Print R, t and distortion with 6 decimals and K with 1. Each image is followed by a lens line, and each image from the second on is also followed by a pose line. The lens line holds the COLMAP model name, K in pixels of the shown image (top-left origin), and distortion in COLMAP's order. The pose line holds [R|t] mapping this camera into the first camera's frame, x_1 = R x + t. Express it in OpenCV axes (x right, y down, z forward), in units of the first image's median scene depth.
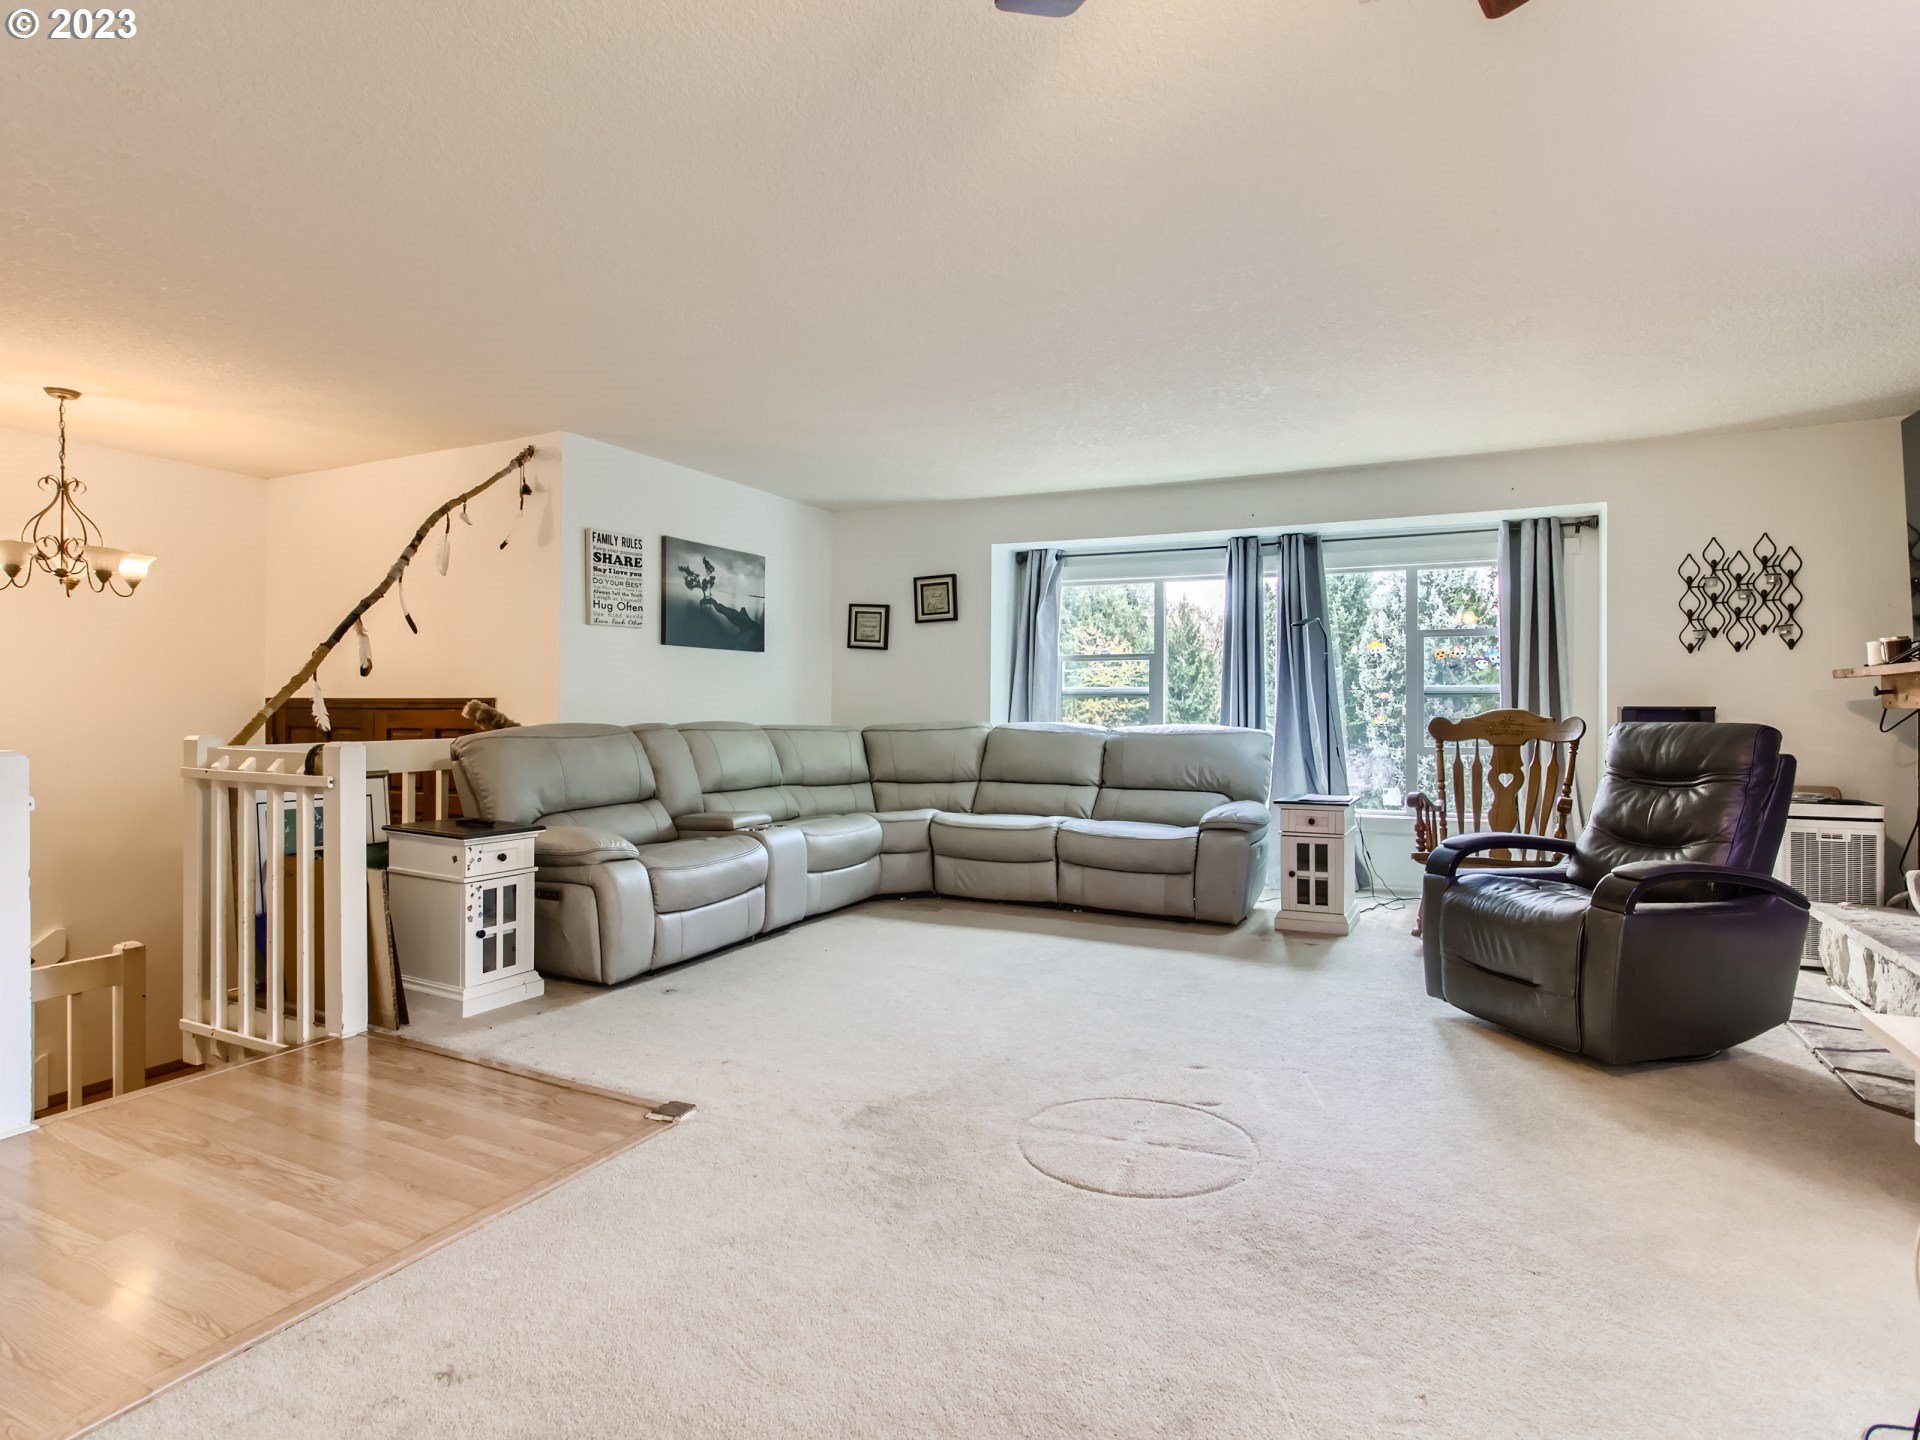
lens RADIAL K [[1043.4, 0, 961.3], [0, 1043.4, 729.2], [0, 0, 1]] dist [-0.038356, 0.026104]
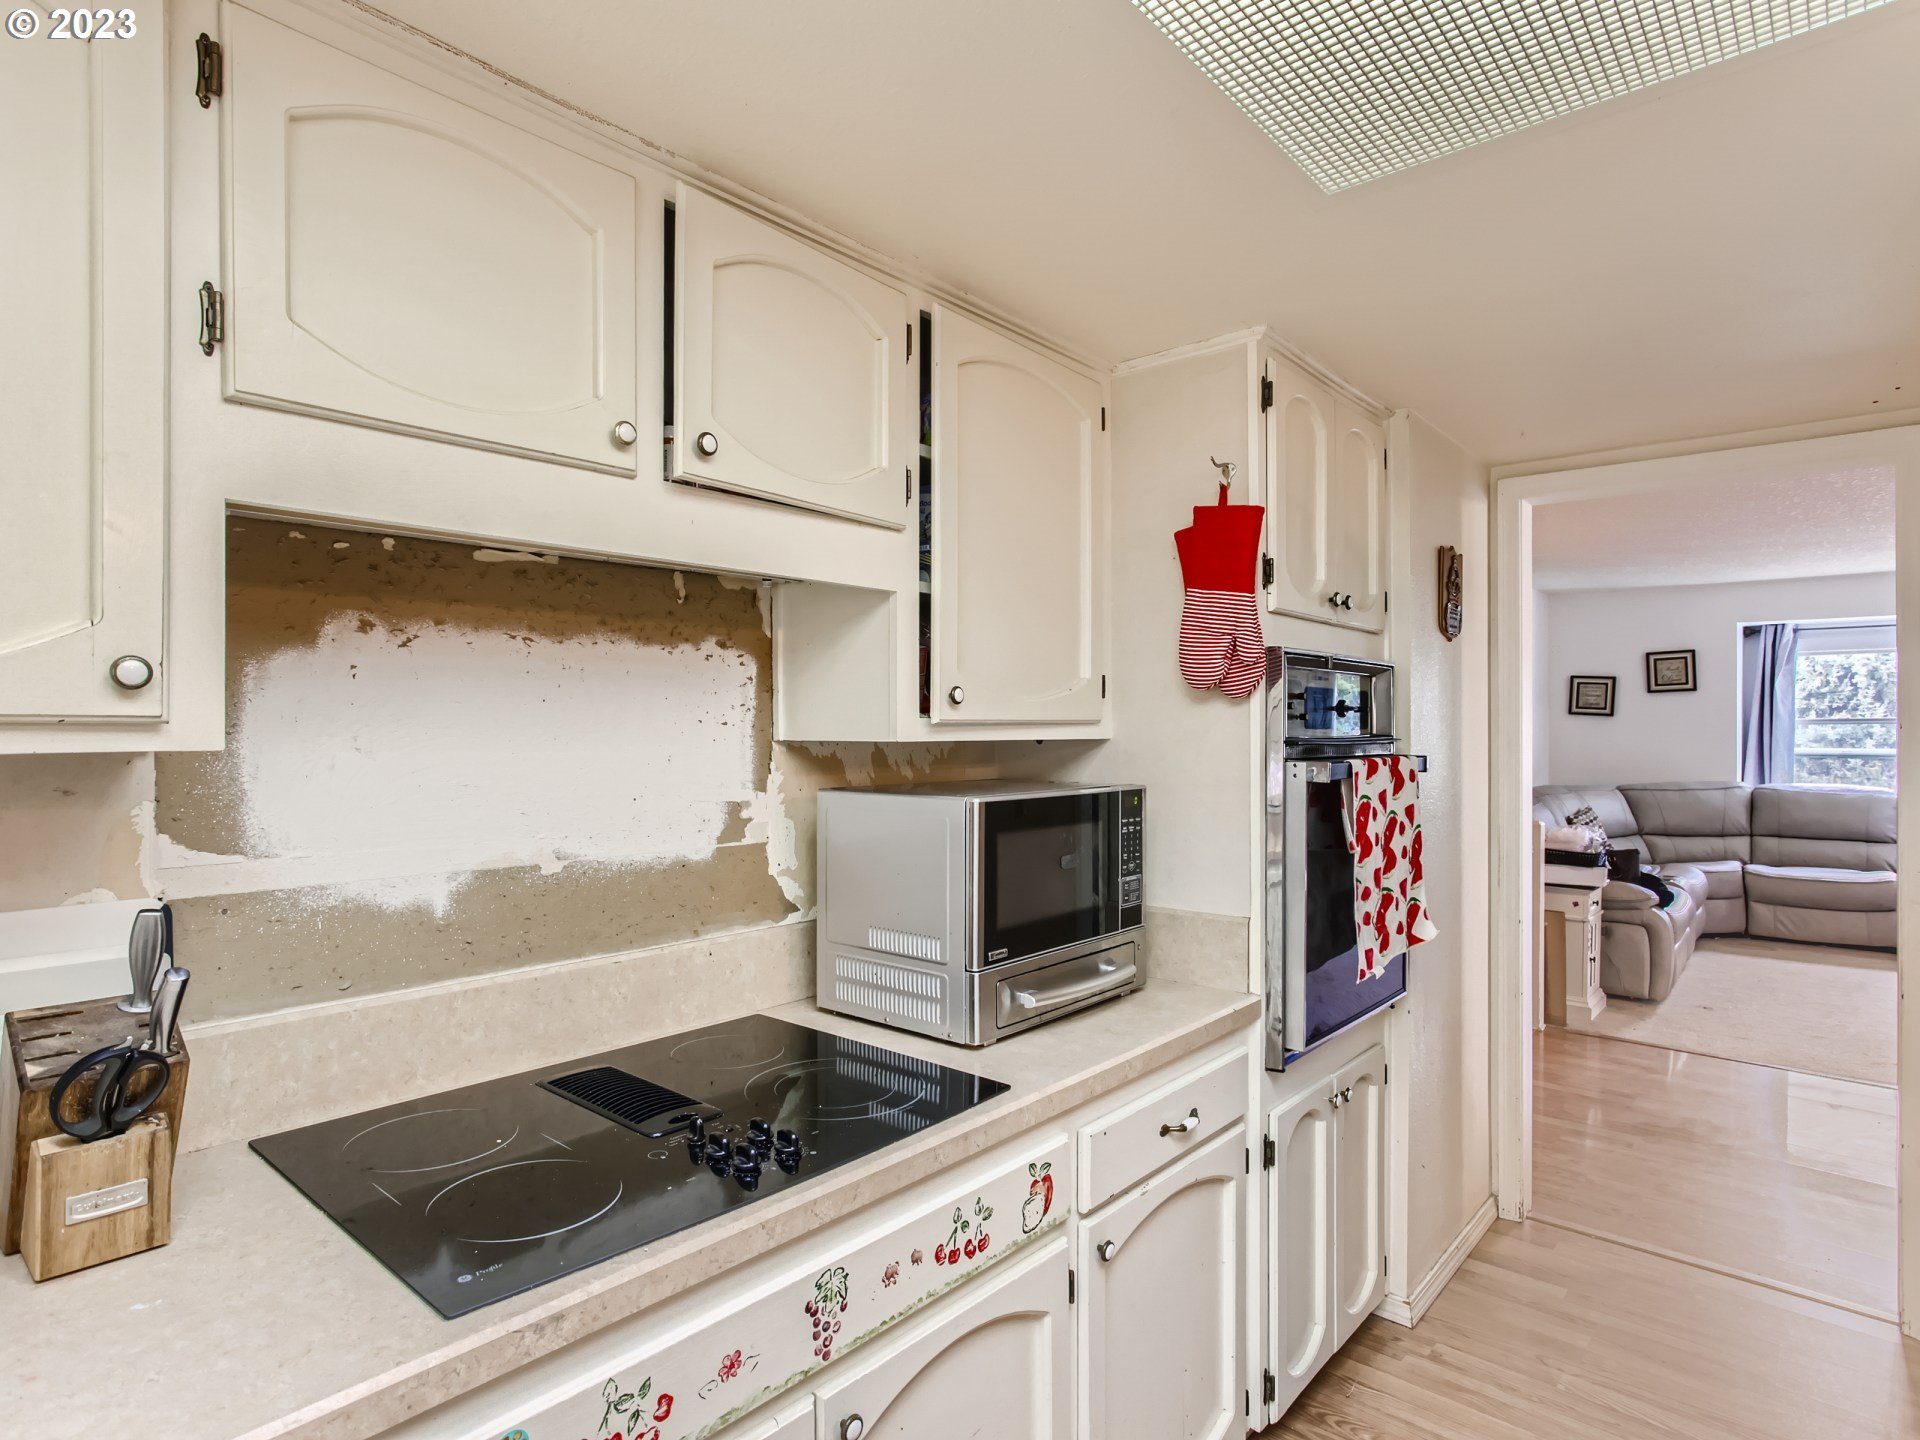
lens RADIAL K [[1043.4, 0, 961.3], [0, 1043.4, 729.2], [0, 0, 1]] dist [-0.038356, 0.026104]
pose [[0.966795, -0.009991, -0.255358, -0.600879], [0.004453, 0.999742, -0.022257, -0.050905], [0.255515, 0.020381, 0.966590, -0.341579]]
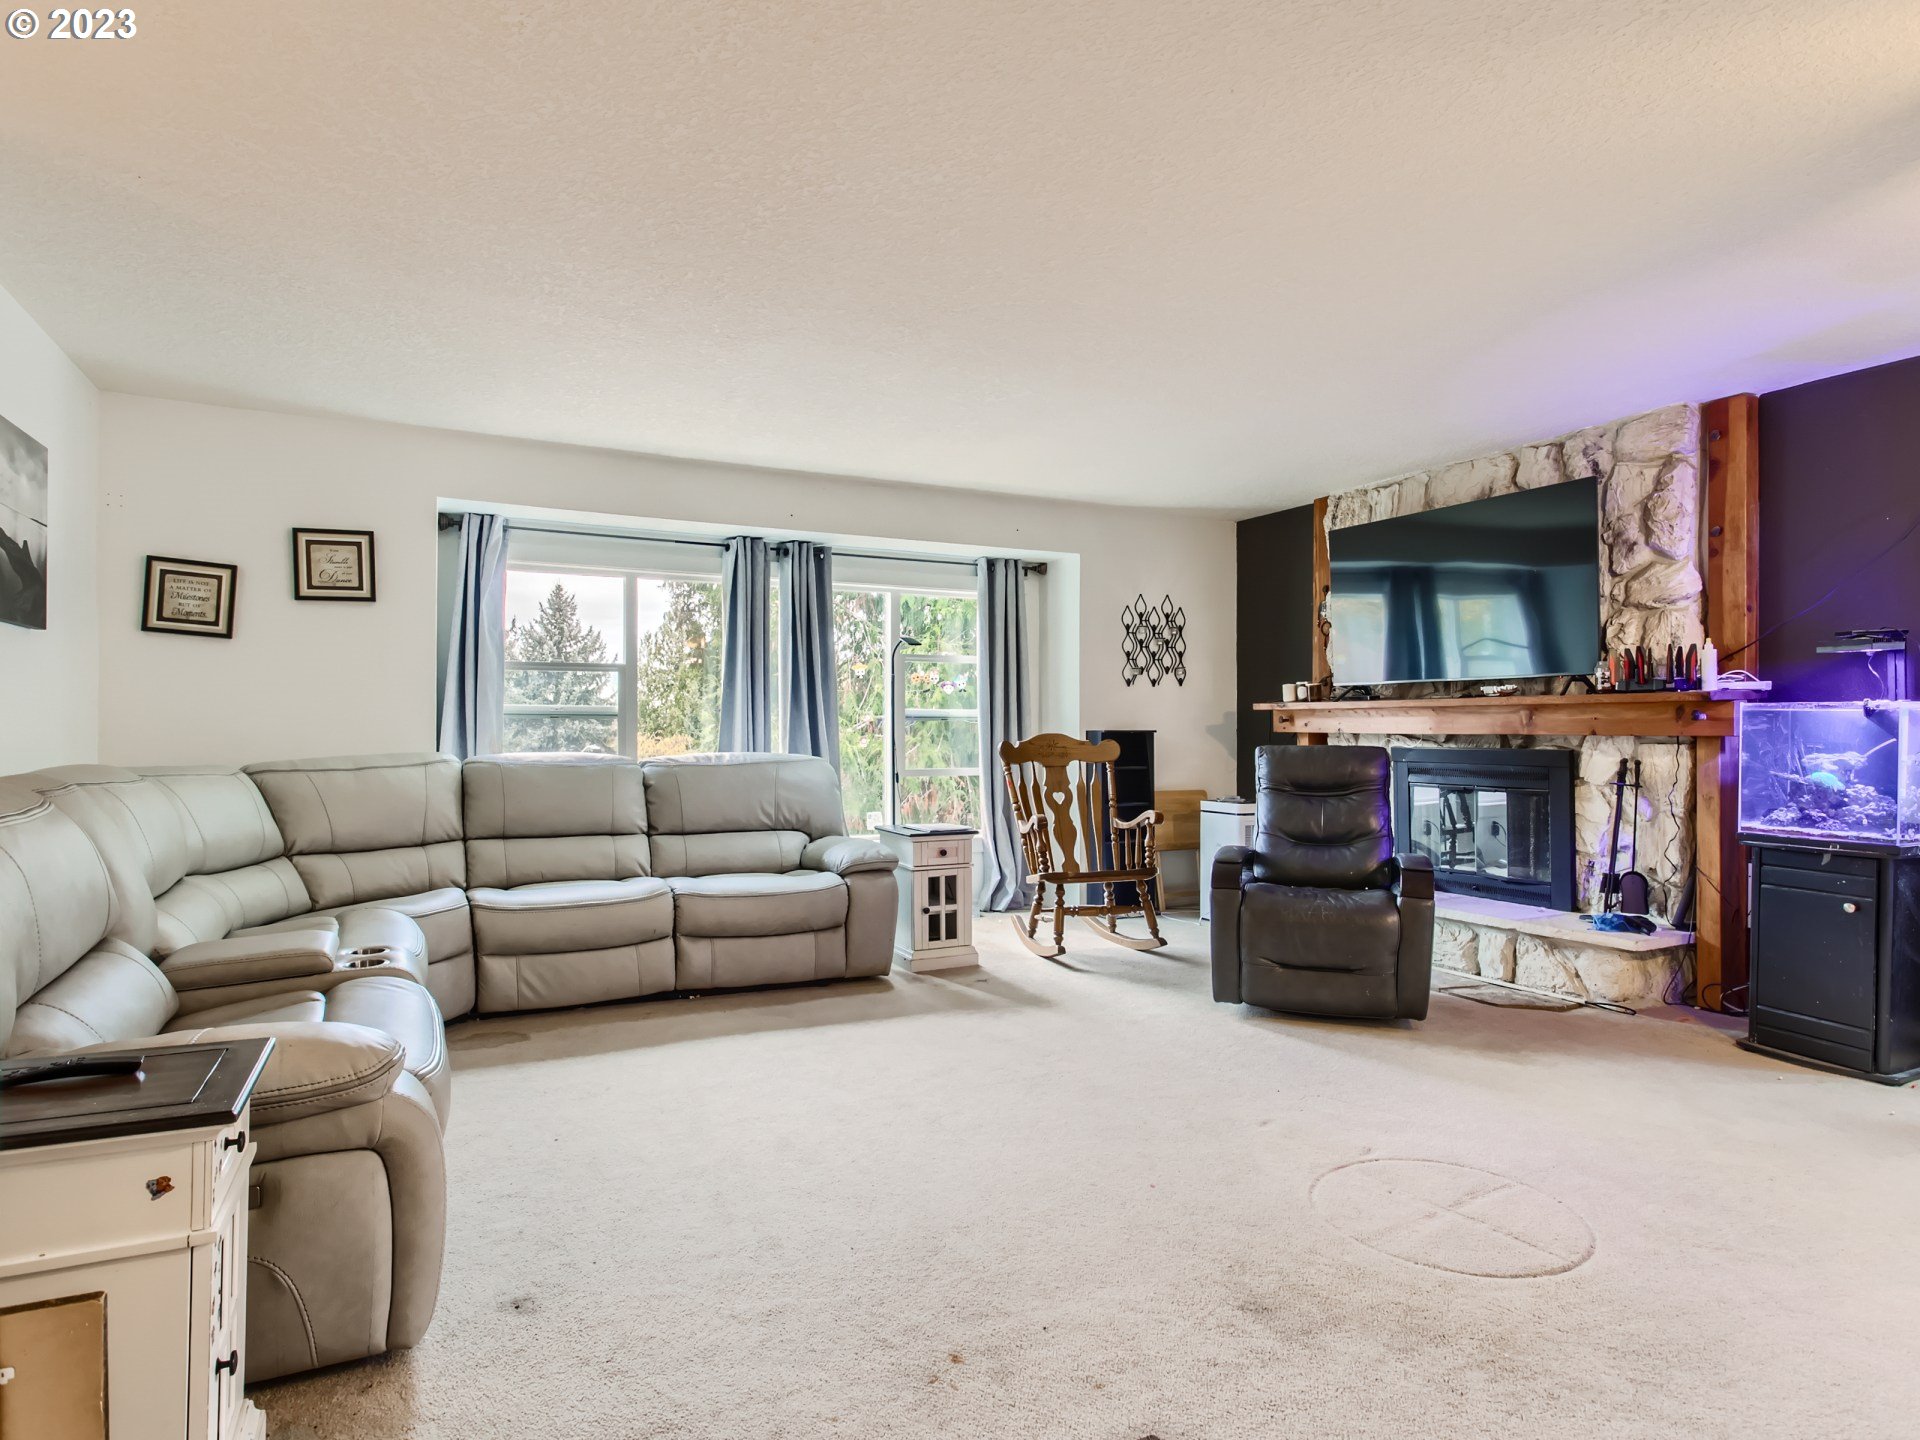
lens RADIAL K [[1071.2, 0, 957.0], [0, 1071.2, 740.5], [0, 0, 1]] dist [-0.045484, 0.028018]
pose [[0.598818, -0.012360, 0.800790, -0.399480], [0.013960, 0.999890, 0.004994, -0.016945], [-0.800764, 0.008188, 0.598924, 0.366199]]
